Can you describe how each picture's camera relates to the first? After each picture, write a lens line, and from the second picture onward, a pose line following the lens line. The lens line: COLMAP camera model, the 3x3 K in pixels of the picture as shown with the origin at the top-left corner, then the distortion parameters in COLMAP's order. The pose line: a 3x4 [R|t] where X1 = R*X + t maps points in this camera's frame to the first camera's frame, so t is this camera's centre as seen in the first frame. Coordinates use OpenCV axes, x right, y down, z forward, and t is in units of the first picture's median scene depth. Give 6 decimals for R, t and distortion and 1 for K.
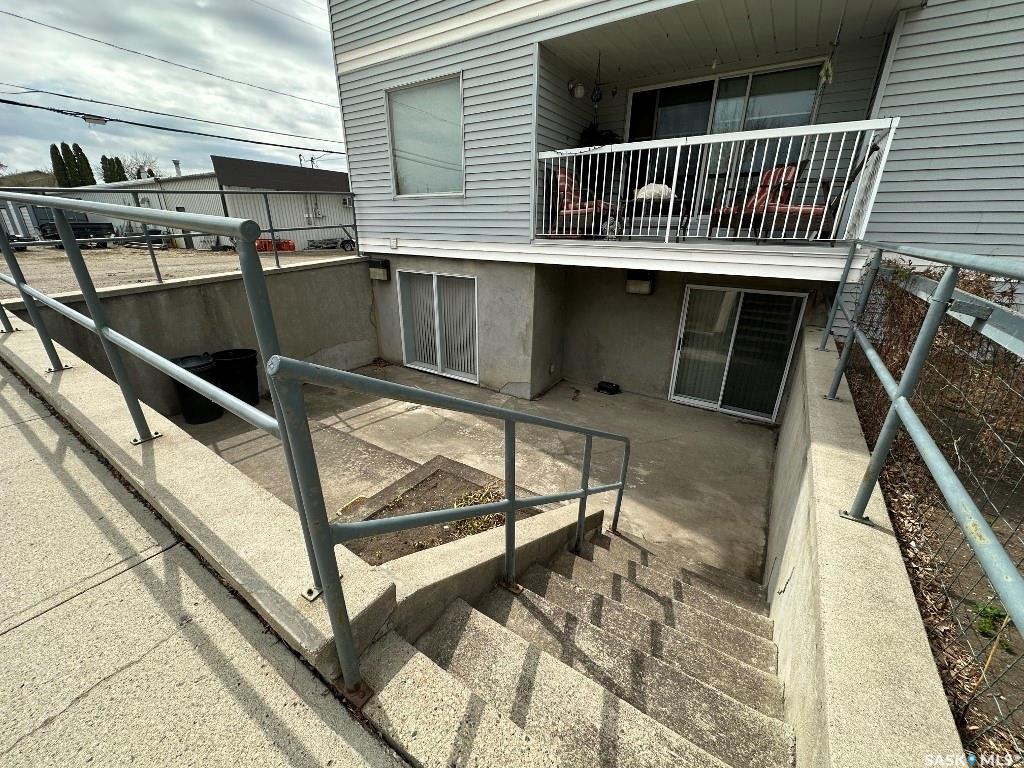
lens RADIAL K [[408.3, 0, 505.4], [0, 408.3, 383.1], [0, 0, 1]] dist [0.002180, 0.000515]
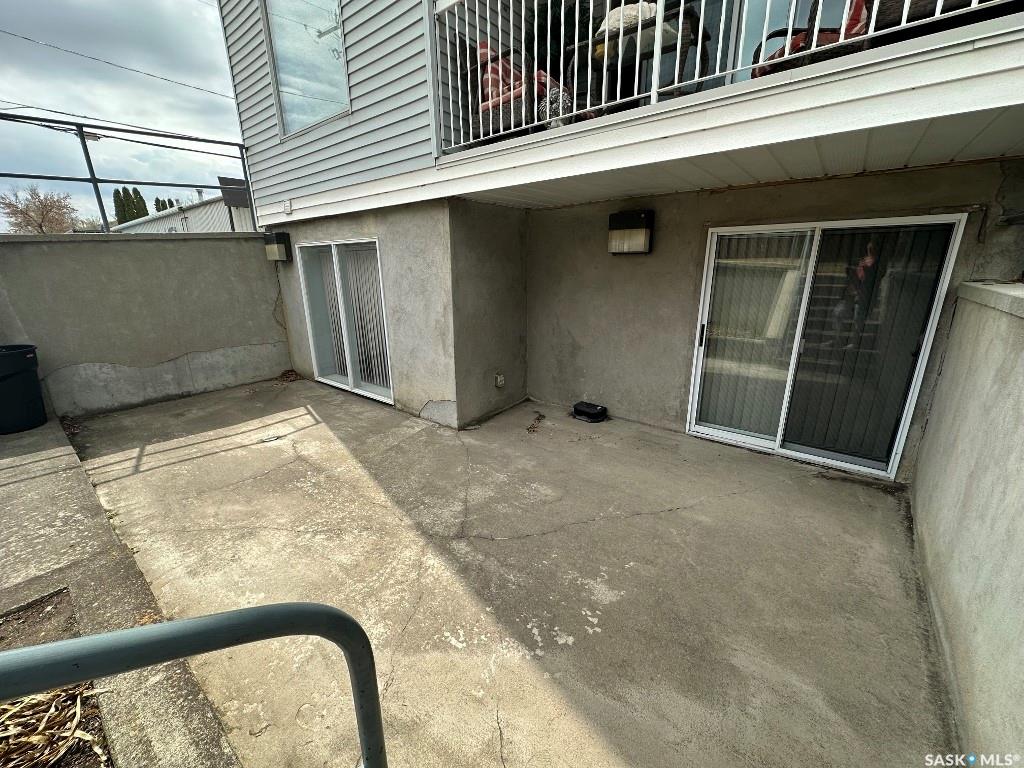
lens RADIAL K [[408.3, 0, 507.4], [0, 408.3, 379.3], [0, 0, 1]] dist [0.002180, 0.000515]
pose [[0.995298, 0.004490, -0.096755, 0.199434], [-0.013145, 0.995944, -0.089005, 0.020704], [0.095963, 0.089859, 0.991321, 0.386522]]
